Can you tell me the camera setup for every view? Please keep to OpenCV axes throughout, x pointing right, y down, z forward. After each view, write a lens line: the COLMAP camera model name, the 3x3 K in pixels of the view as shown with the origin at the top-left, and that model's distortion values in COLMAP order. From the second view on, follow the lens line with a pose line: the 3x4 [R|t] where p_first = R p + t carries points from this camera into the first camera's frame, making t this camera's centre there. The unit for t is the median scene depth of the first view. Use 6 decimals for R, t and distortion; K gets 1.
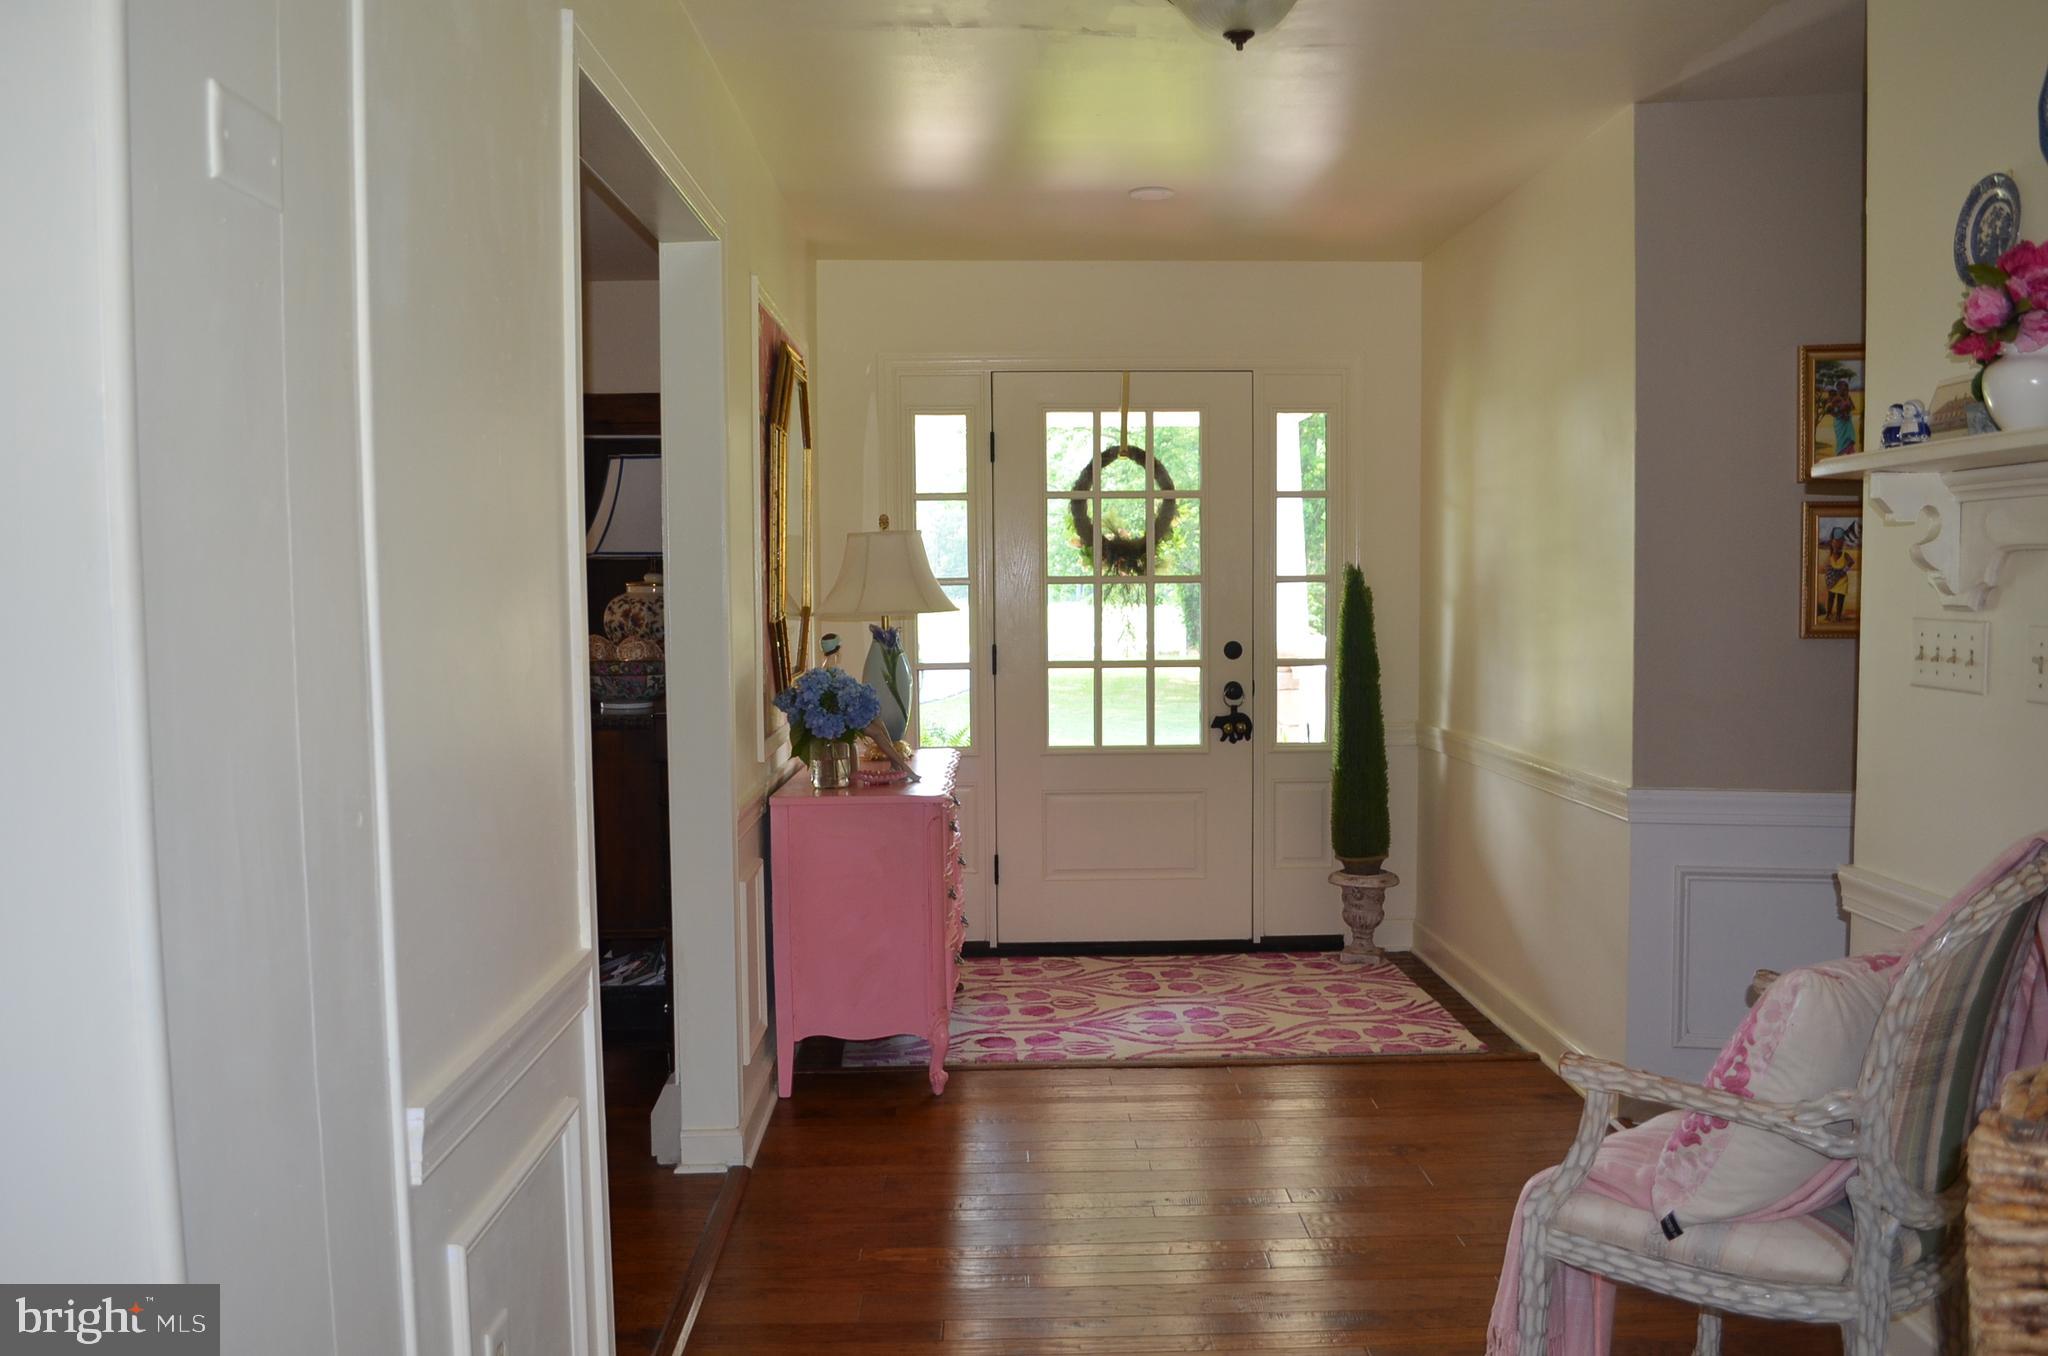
lens RADIAL K [[1609.5, 0, 1037.6], [0, 1609.5, 688.0], [0, 0, 1]] dist [-0.087097, 0.014931]
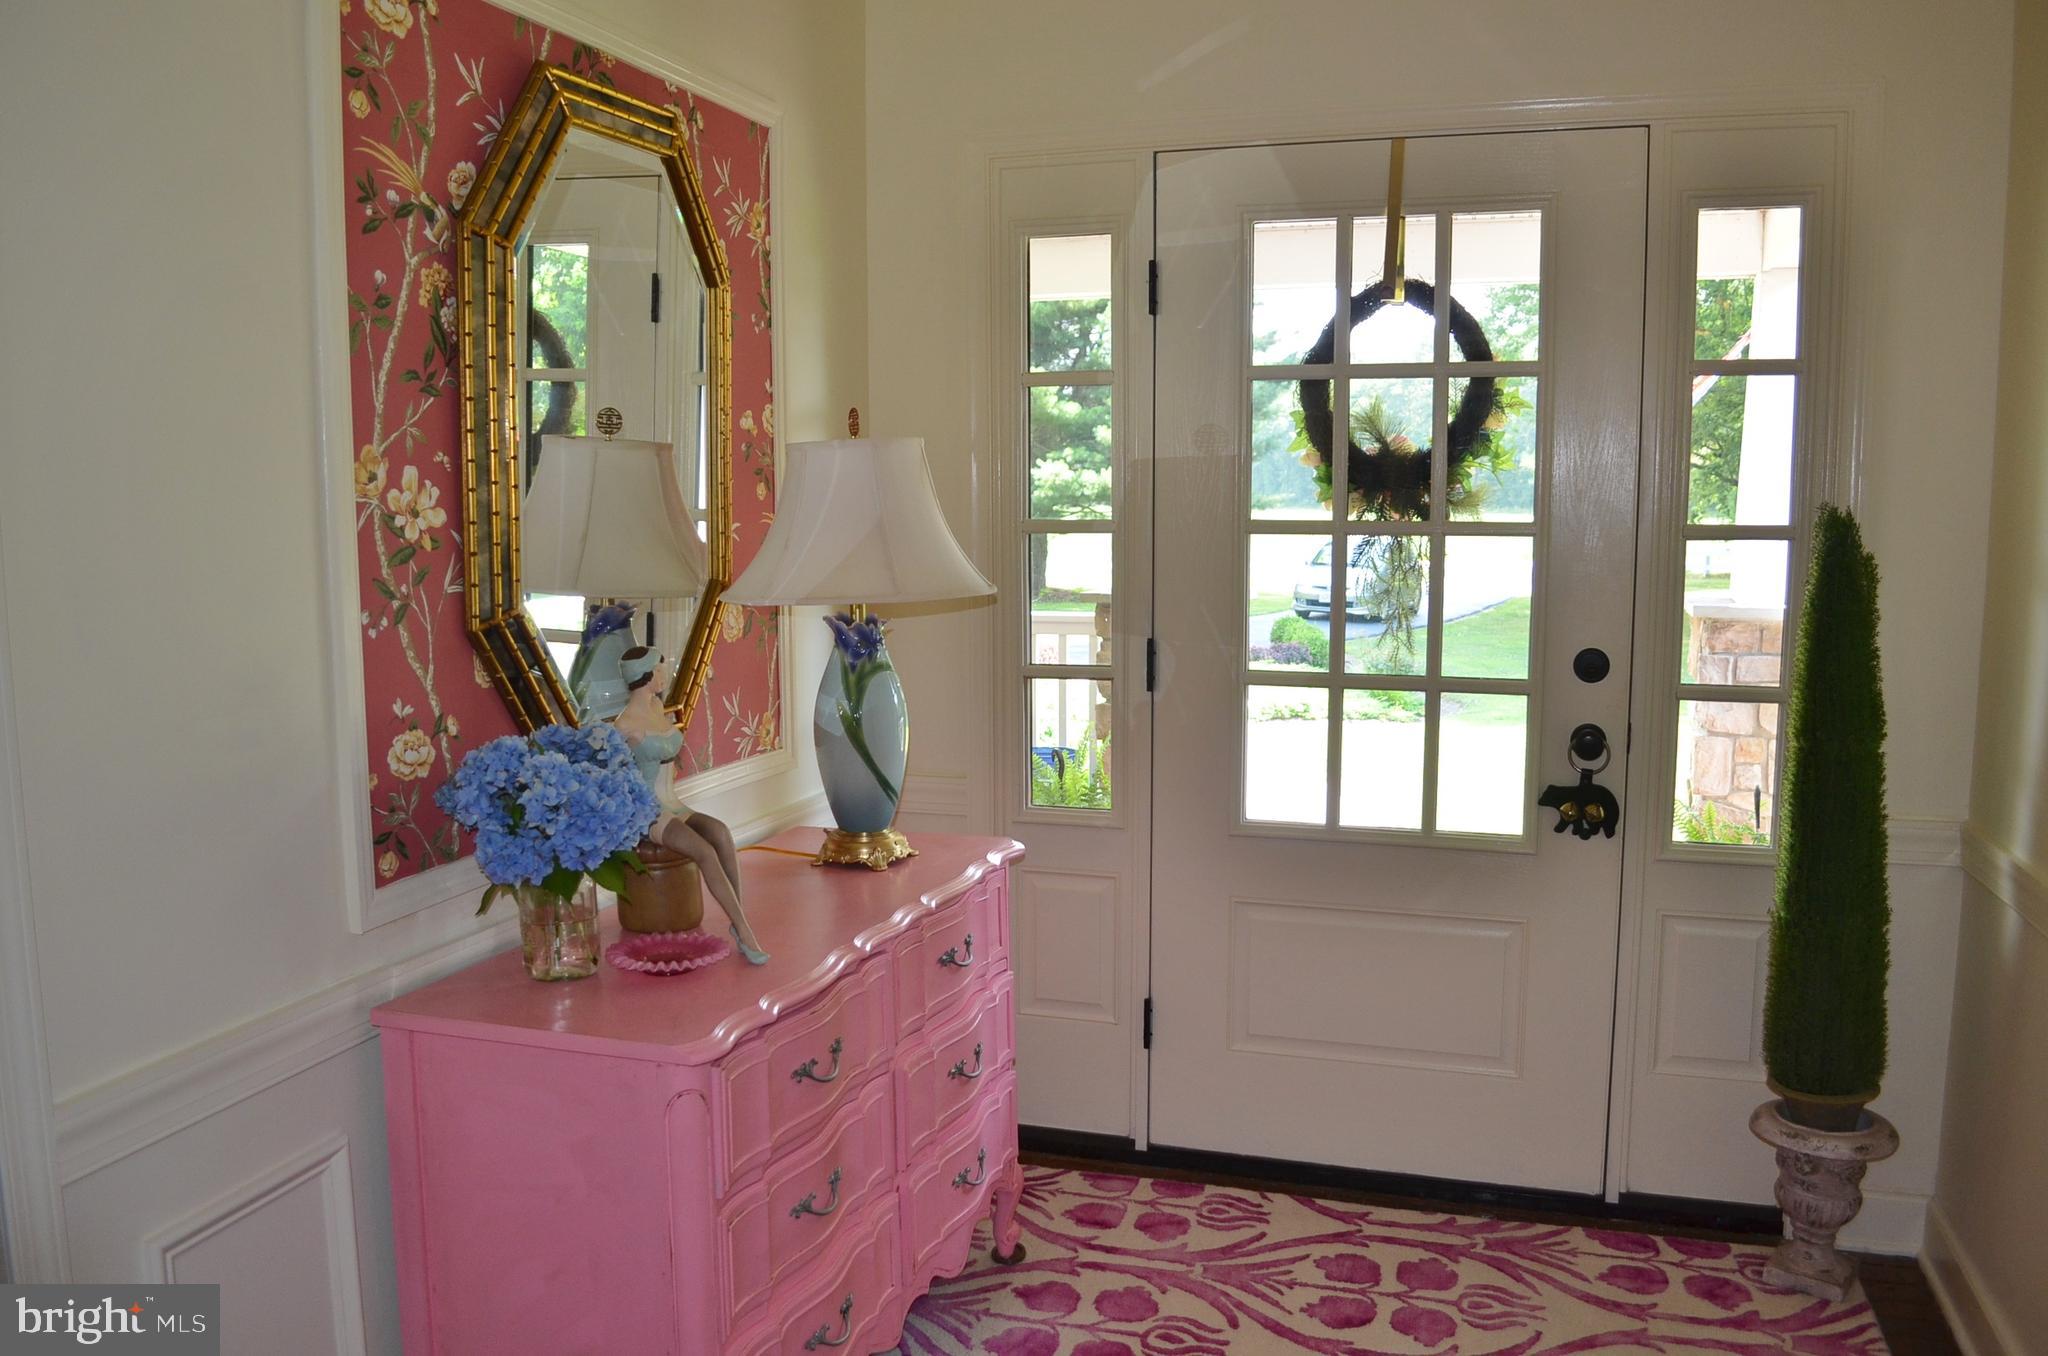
lens RADIAL K [[1609.5, 0, 1024.9], [0, 1609.5, 688.3], [0, 0, 1]] dist [-0.087097, 0.014931]
pose [[0.943078, 0.046000, -0.329374, 0.118974], [-0.026552, 0.997641, 0.063307, -0.044196], [0.331509, -0.050958, 0.942075, 0.445878]]
